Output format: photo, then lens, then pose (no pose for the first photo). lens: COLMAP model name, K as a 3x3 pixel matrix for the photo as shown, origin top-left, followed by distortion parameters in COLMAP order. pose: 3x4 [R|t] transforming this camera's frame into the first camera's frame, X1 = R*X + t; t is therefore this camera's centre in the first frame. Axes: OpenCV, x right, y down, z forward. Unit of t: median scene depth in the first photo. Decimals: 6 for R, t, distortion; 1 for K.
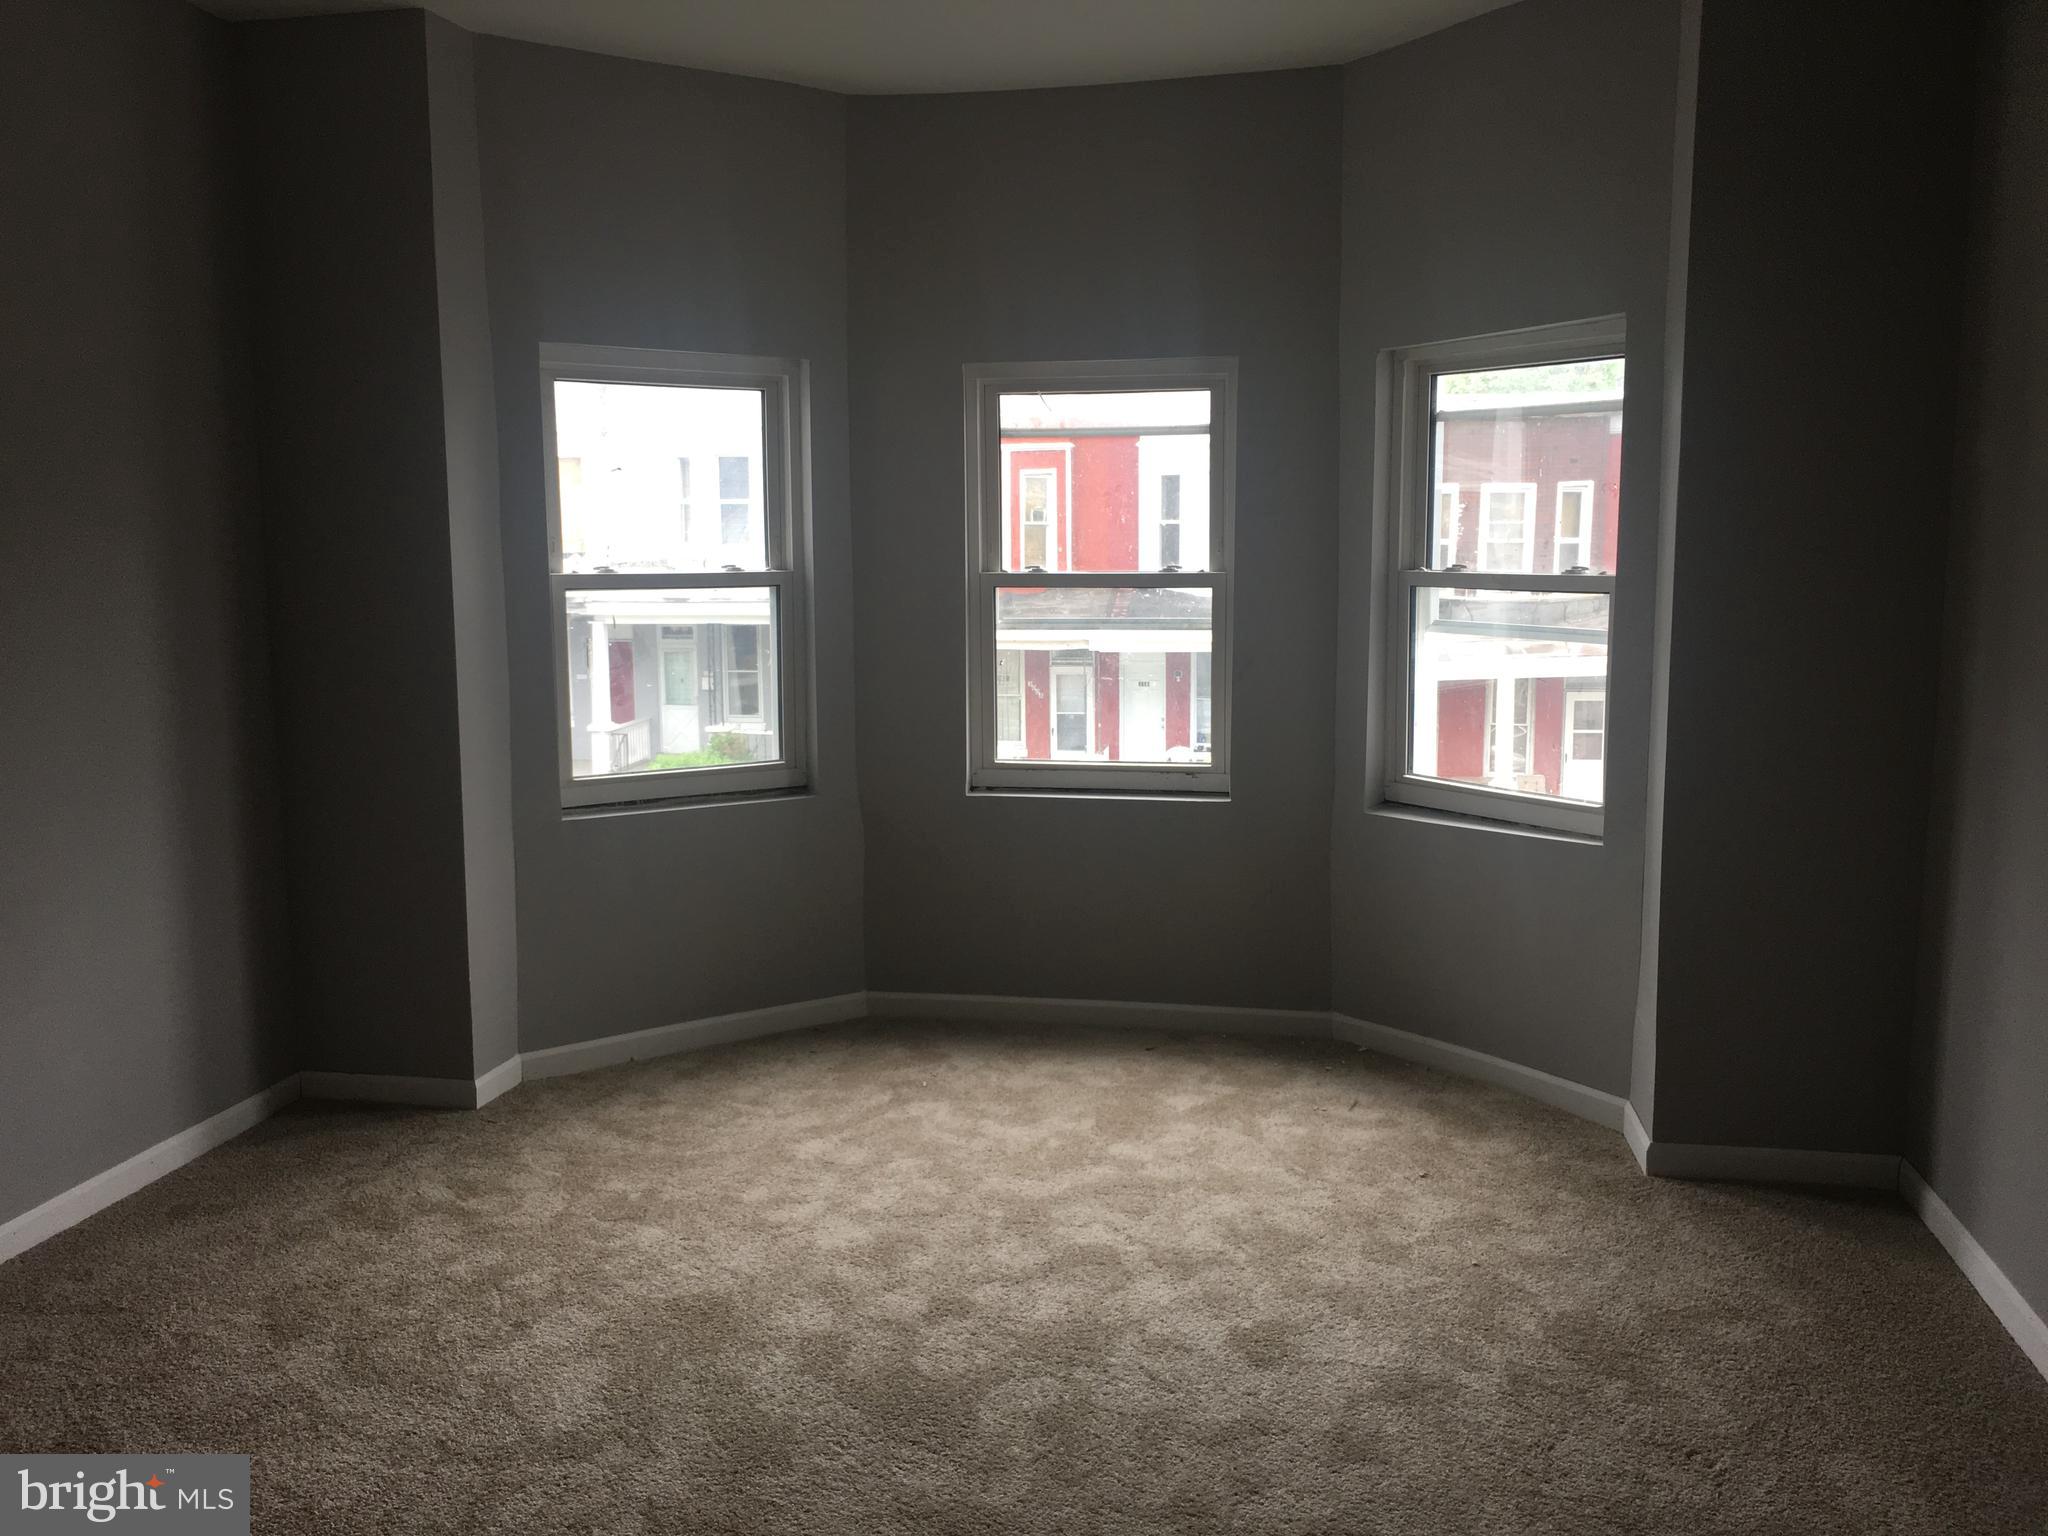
lens RADIAL K [[1712.9, 0, 1026.4], [0, 1712.9, 769.0], [0, 0, 1]] dist [-0.013908, -0.029443]
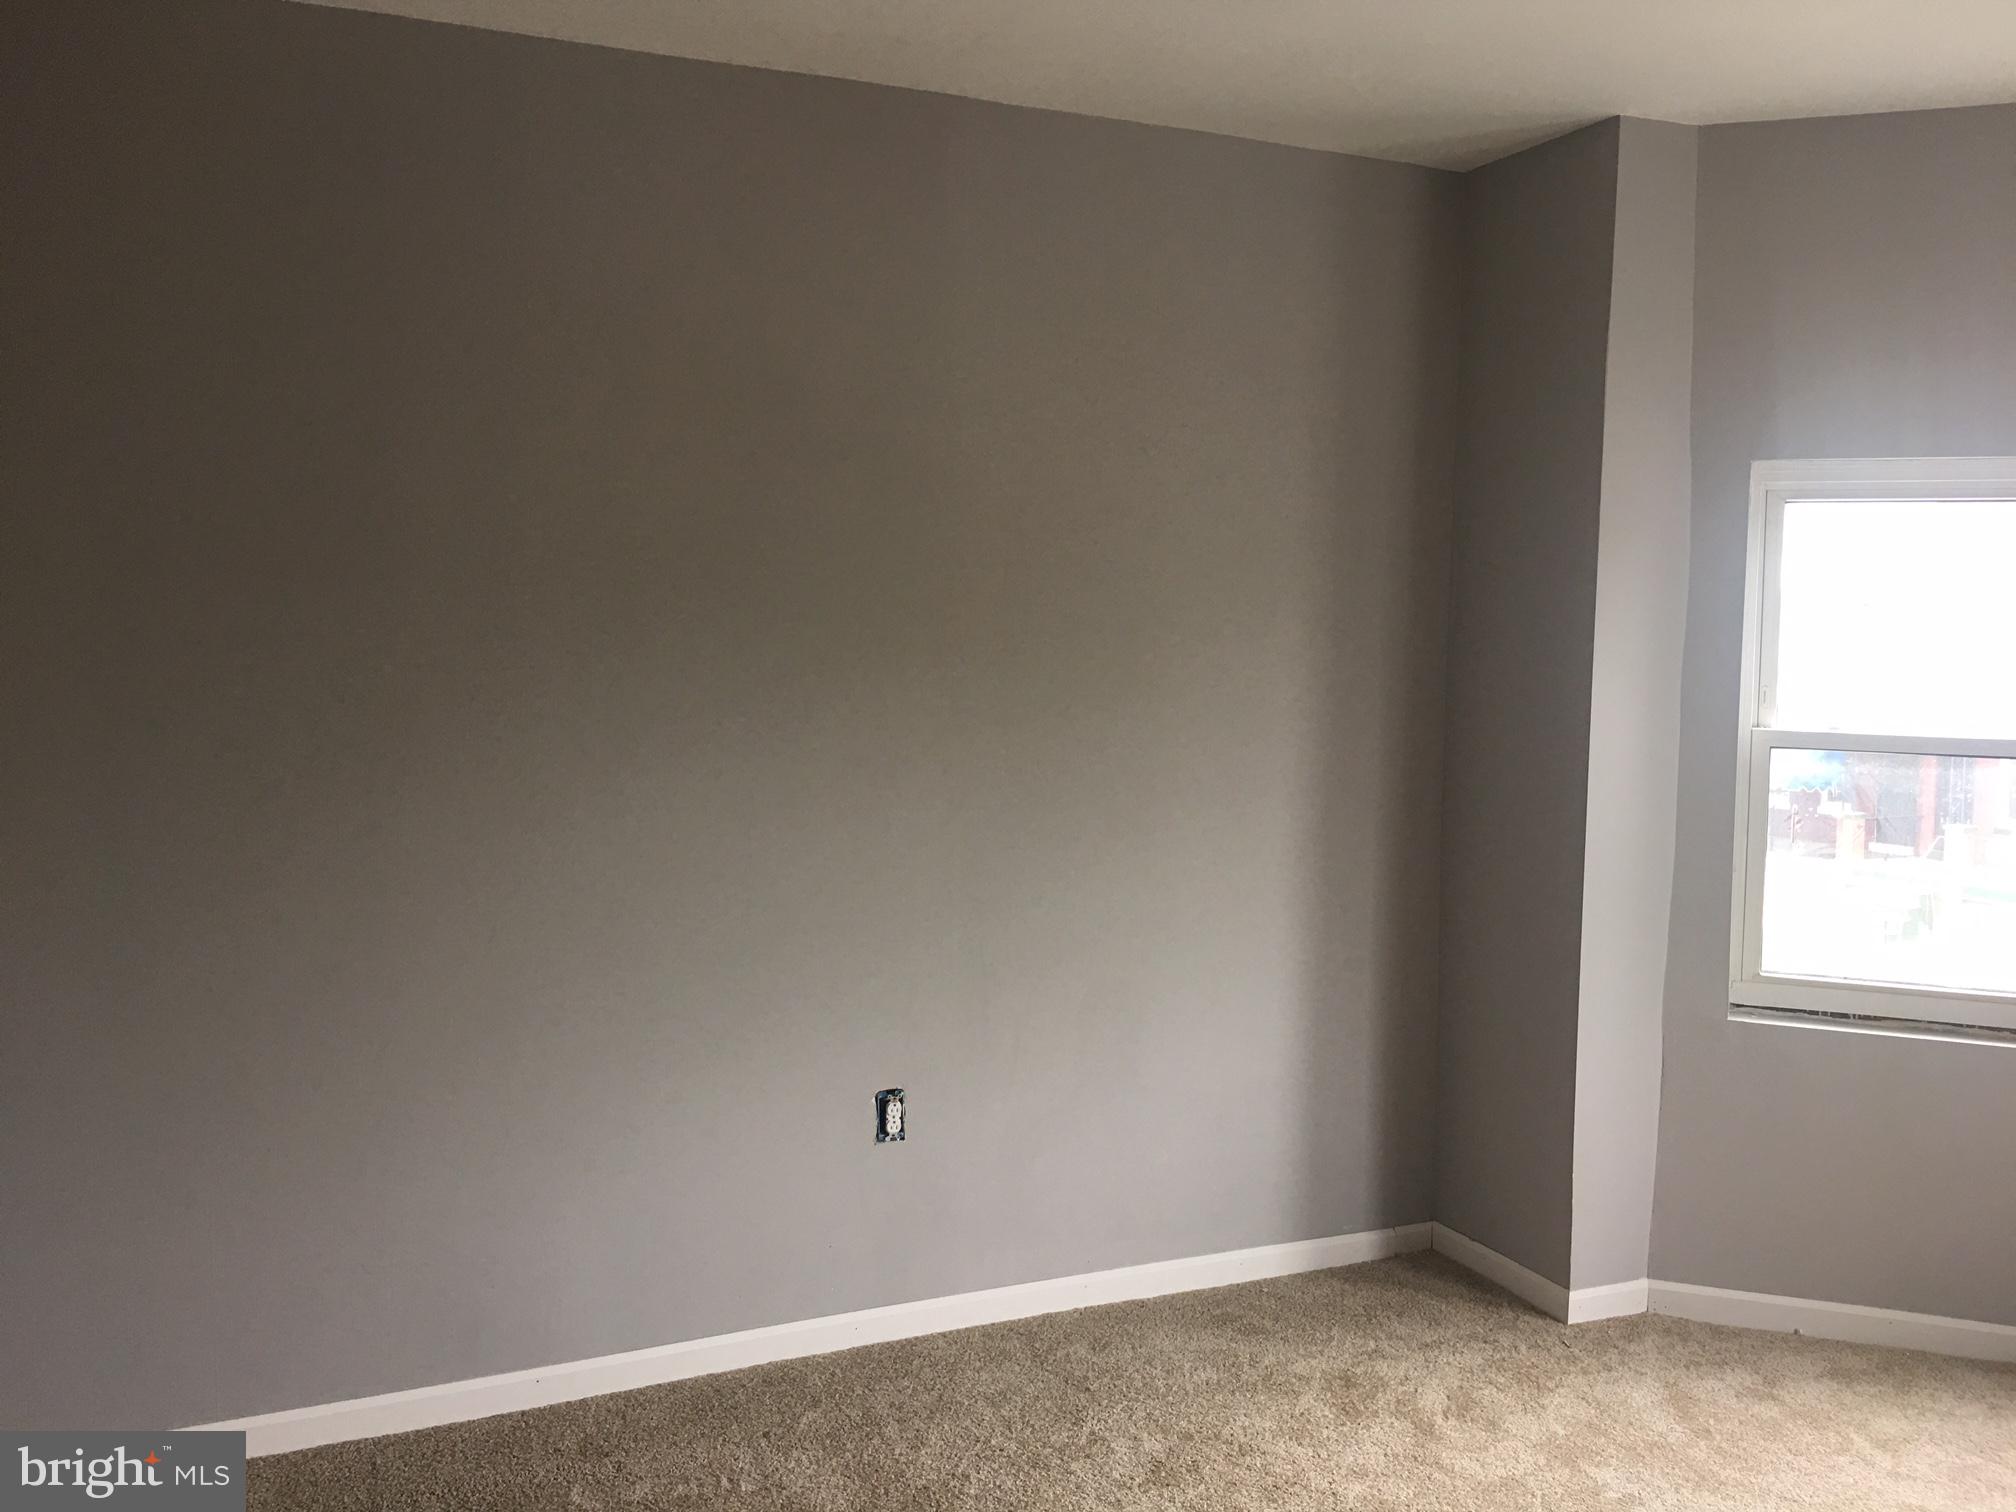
lens RADIAL K [[1686.1, 0, 1007.7], [0, 1686.1, 707.2], [0, 0, 1]] dist [-0.013908, -0.029443]
pose [[0.564922, 0.055082, -0.823304, 0.294113], [-0.144996, 0.988871, -0.033333, -0.062693], [0.812305, 0.138206, 0.566622, 0.329469]]
